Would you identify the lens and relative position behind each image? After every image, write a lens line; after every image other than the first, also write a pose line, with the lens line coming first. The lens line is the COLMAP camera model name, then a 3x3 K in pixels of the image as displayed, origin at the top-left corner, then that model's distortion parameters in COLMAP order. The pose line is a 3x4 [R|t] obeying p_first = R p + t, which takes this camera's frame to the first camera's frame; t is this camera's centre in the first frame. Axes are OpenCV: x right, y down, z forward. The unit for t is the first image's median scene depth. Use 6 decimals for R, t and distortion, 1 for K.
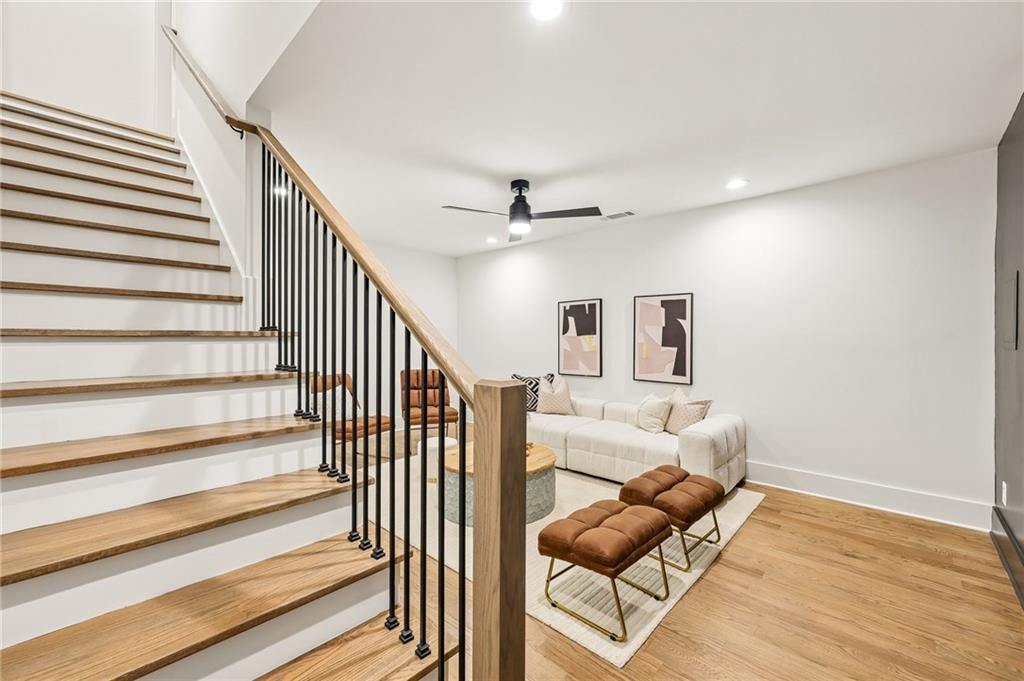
lens RADIAL K [[420.0, 0, 513.2], [0, 420.0, 338.6], [0, 0, 1]] dist [-0.000768, 0.000060]
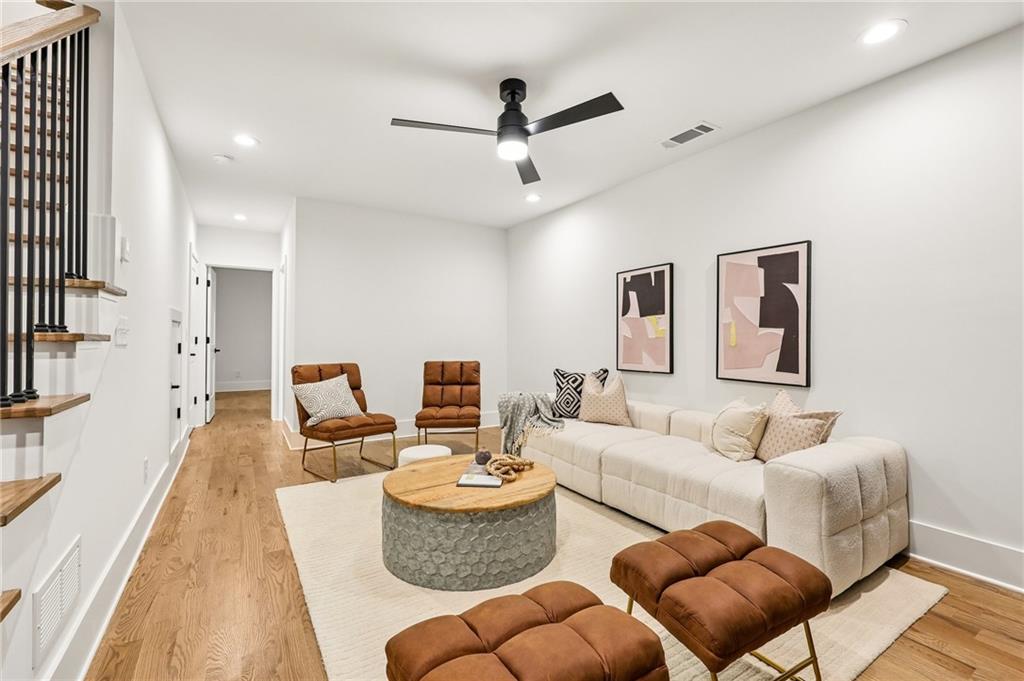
lens RADIAL K [[449.1, 0, 515.1], [0, 449.1, 335.9], [0, 0, 1]] dist [0.001234, 0.000749]
pose [[0.965948, 0.000641, -0.258734, 0.180807], [-0.003321, 0.999945, -0.009922, 0.043071], [0.258714, 0.010443, 0.965898, 0.246616]]
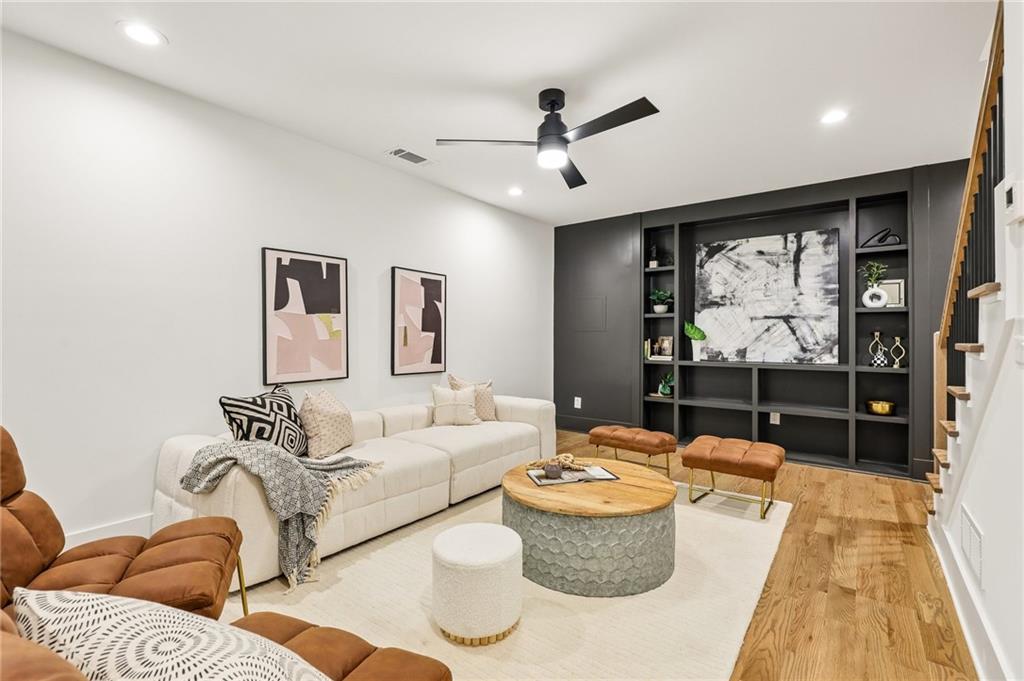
lens RADIAL K [[454.4, 0, 514.5], [0, 454.4, 338.6], [0, 0, 1]] dist [-0.002330, -0.000594]
pose [[-0.100451, -0.002418, 0.994939, -0.629874], [0.003278, 0.999991, 0.002761, 0.033645], [-0.994937, 0.003539, -0.100442, 0.974040]]
